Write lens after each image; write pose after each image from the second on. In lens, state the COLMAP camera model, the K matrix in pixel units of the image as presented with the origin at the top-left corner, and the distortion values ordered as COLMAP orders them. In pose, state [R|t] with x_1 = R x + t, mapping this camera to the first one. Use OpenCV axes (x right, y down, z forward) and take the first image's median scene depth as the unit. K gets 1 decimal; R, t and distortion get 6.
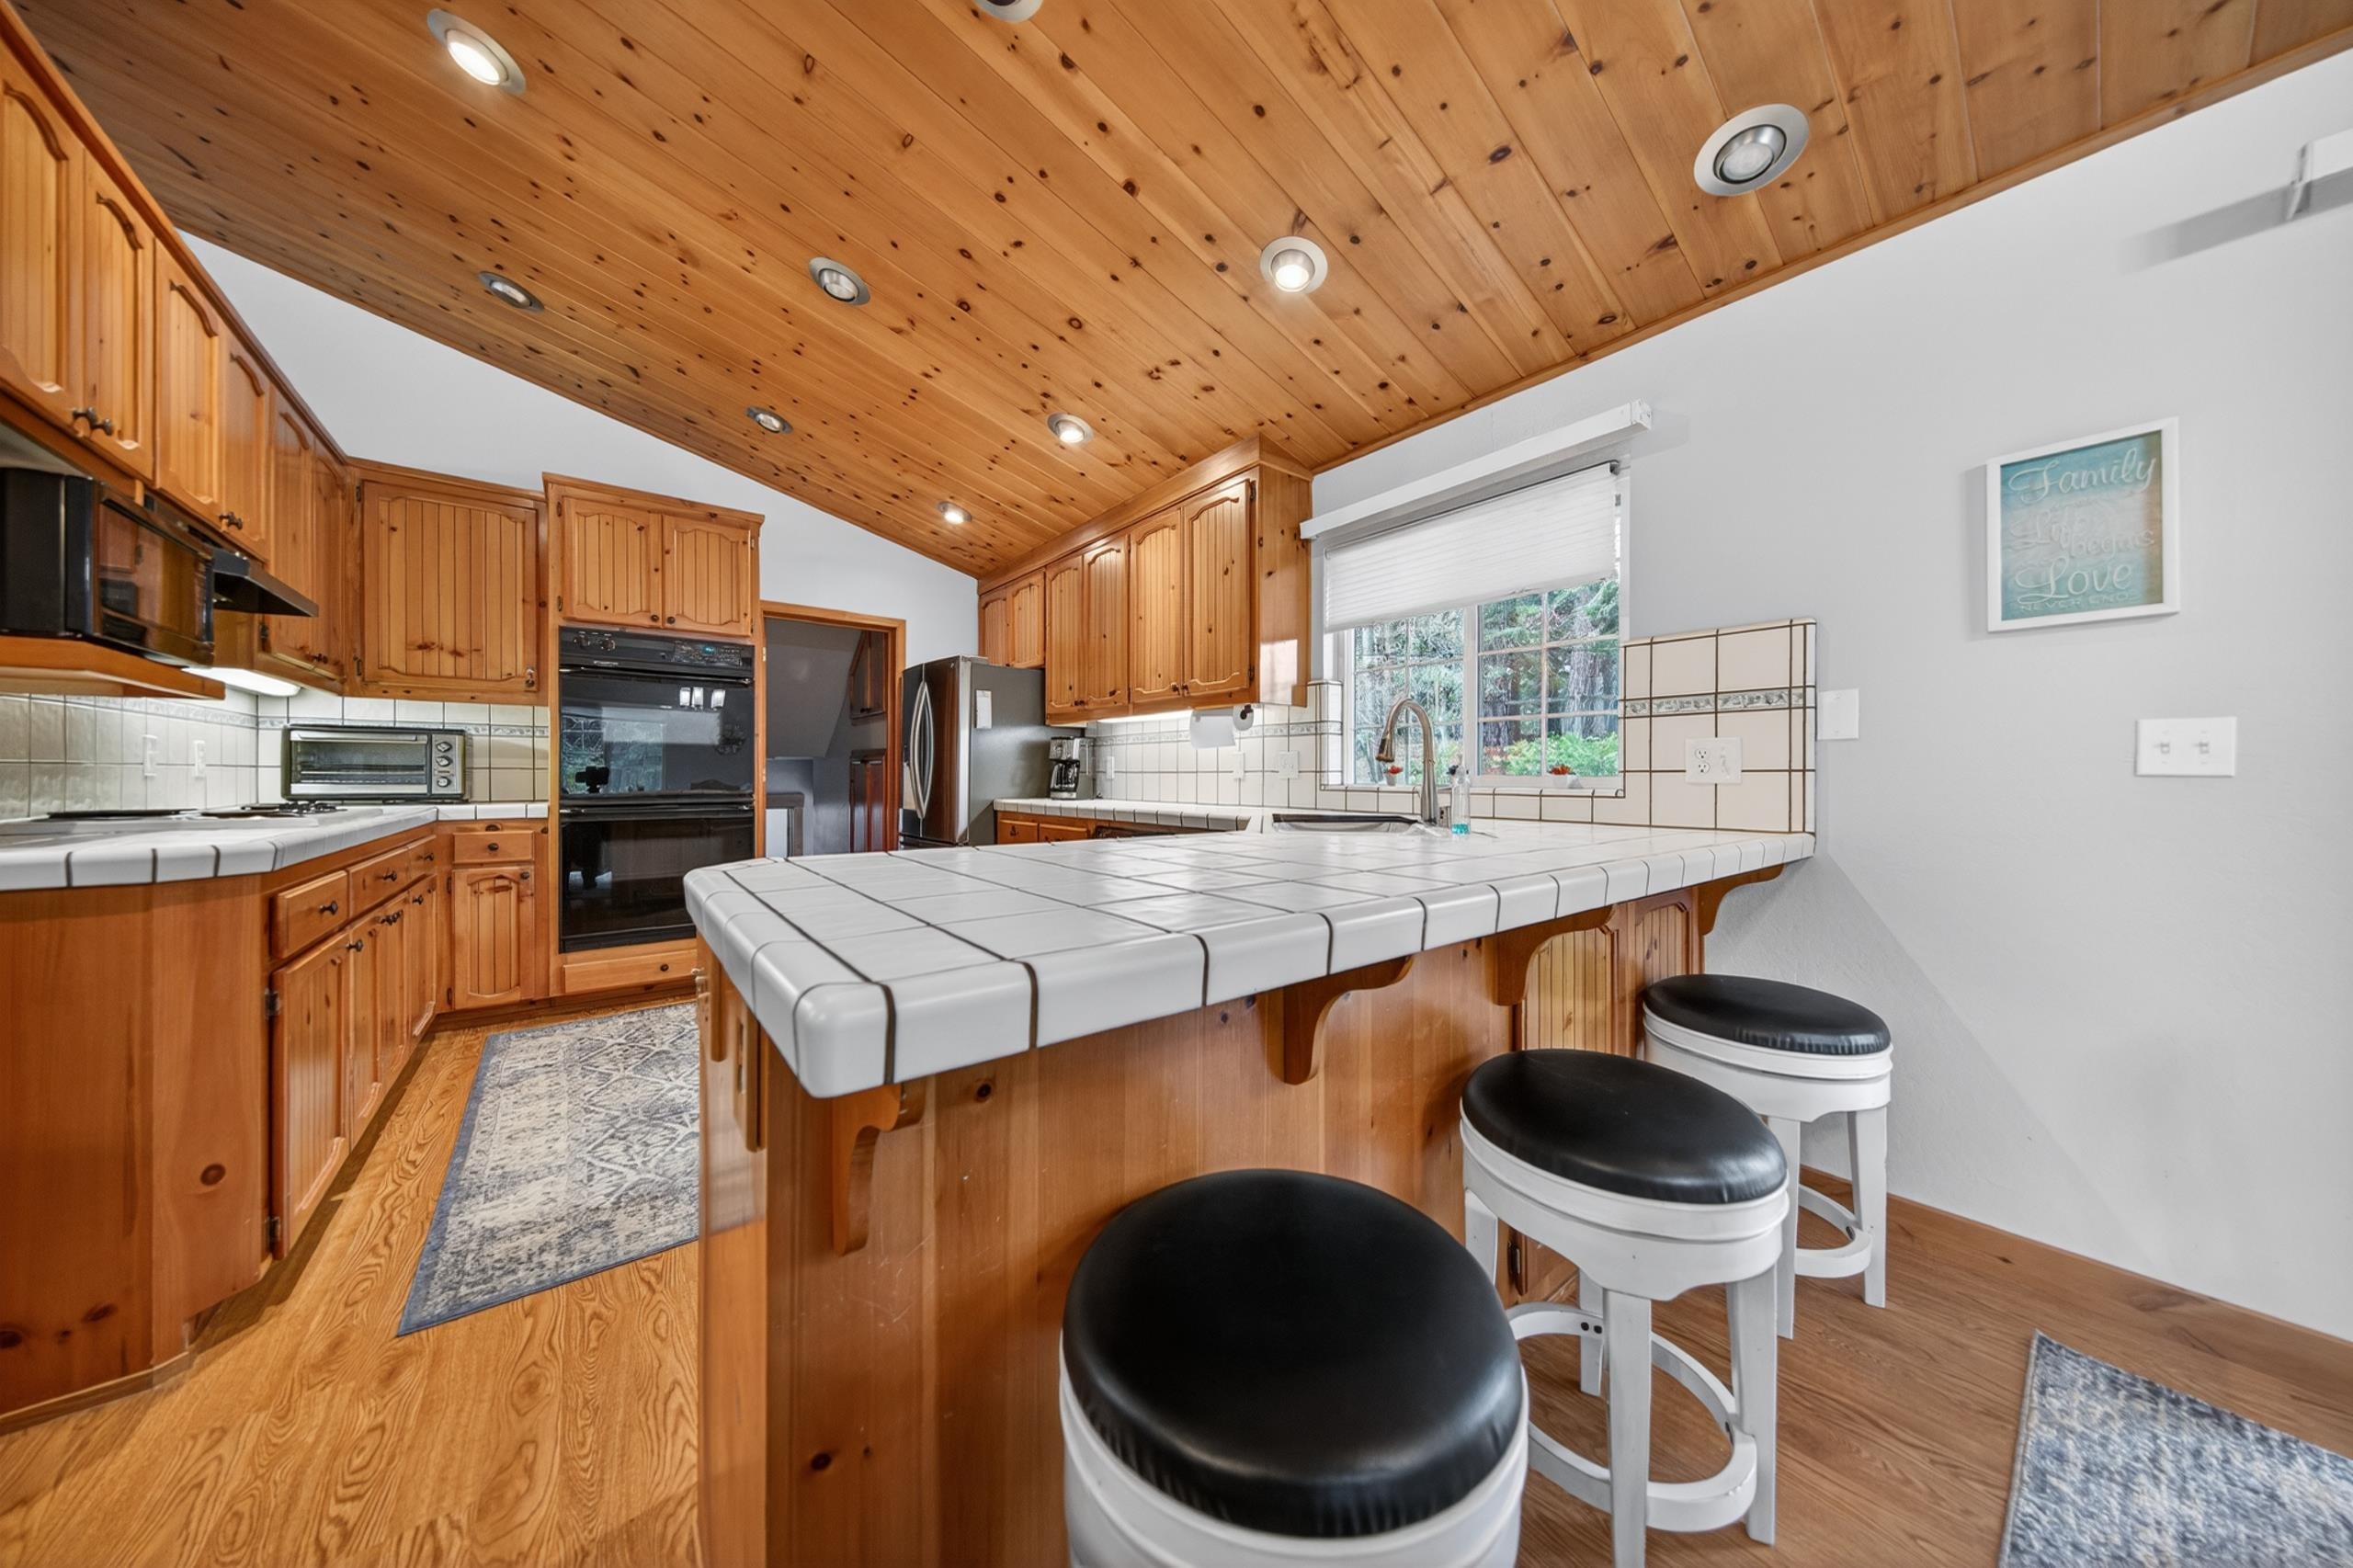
lens RADIAL K [[741.7, 0, 1186.6], [0, 741.7, 779.5], [0, 0, 1]] dist [0.009039, -0.002074]
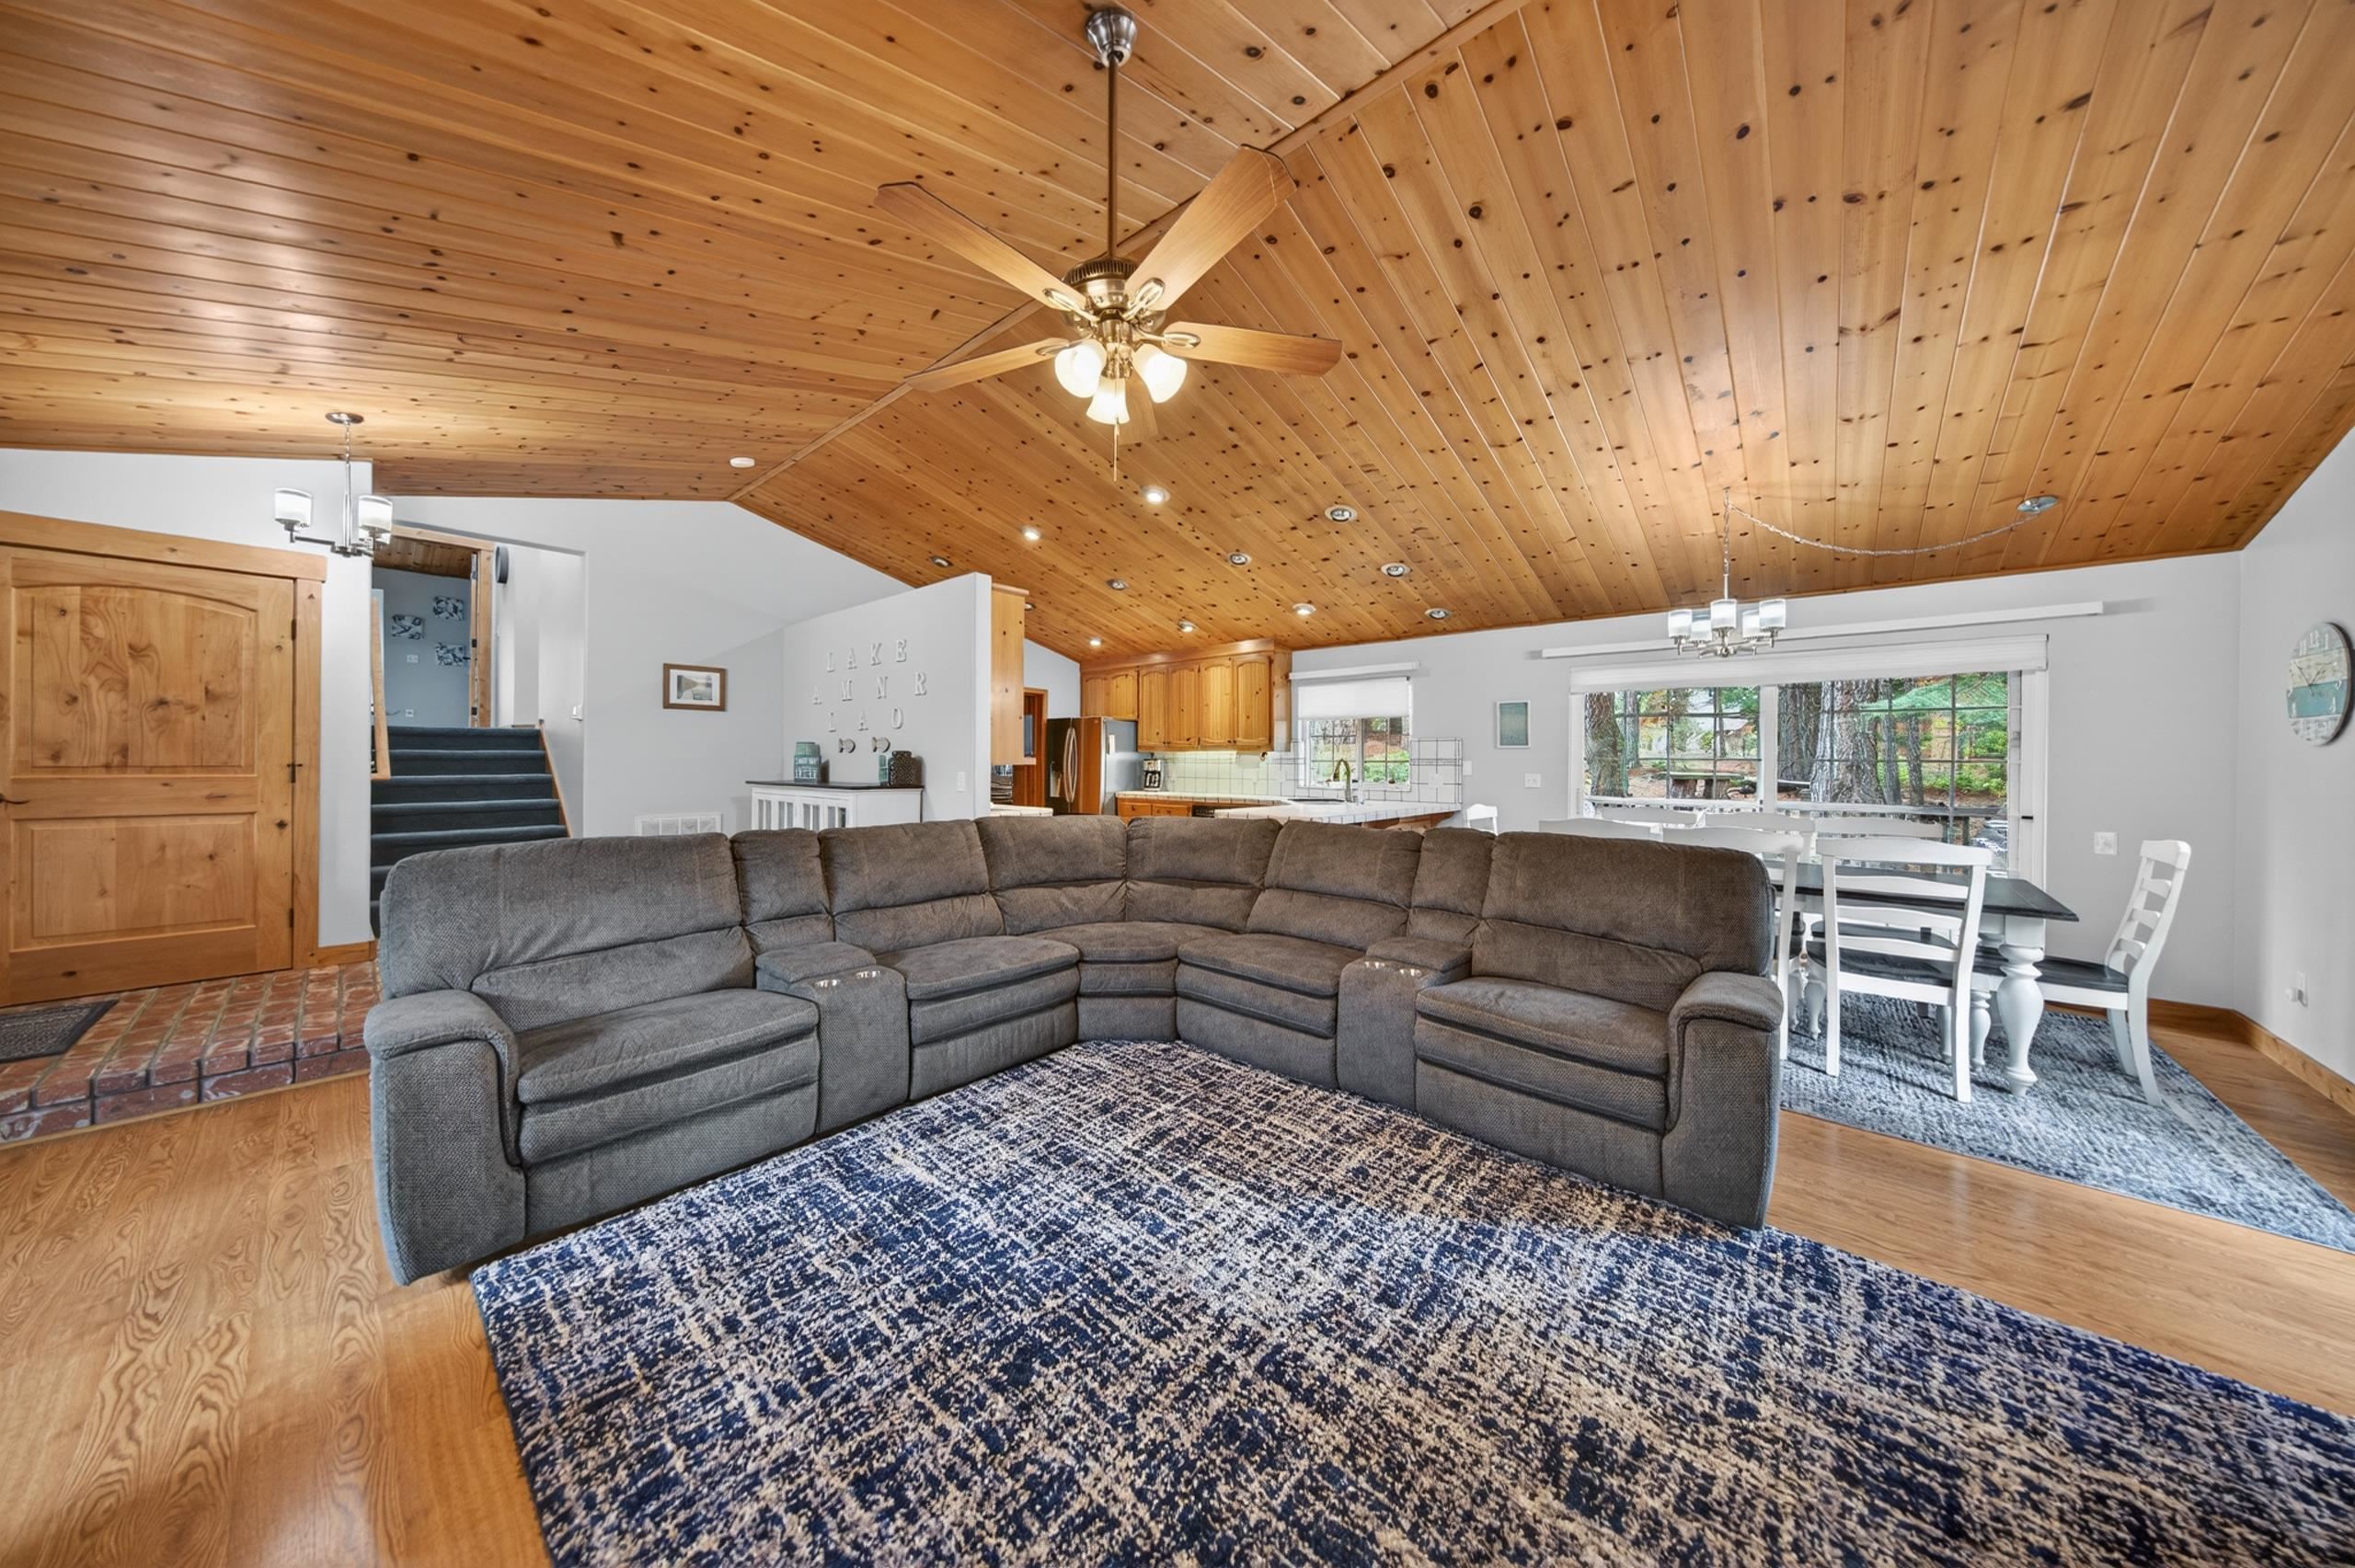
lens RADIAL K [[742.2, 0, 1183.4], [0, 742.2, 757.3], [0, 0, 1]] dist [0.009039, -0.002074]
pose [[0.984398, 0.001804, 0.175948, -0.560862], [-0.000569, 0.999975, -0.007070, -0.063340], [-0.175957, 0.006860, 0.984374, -1.192151]]
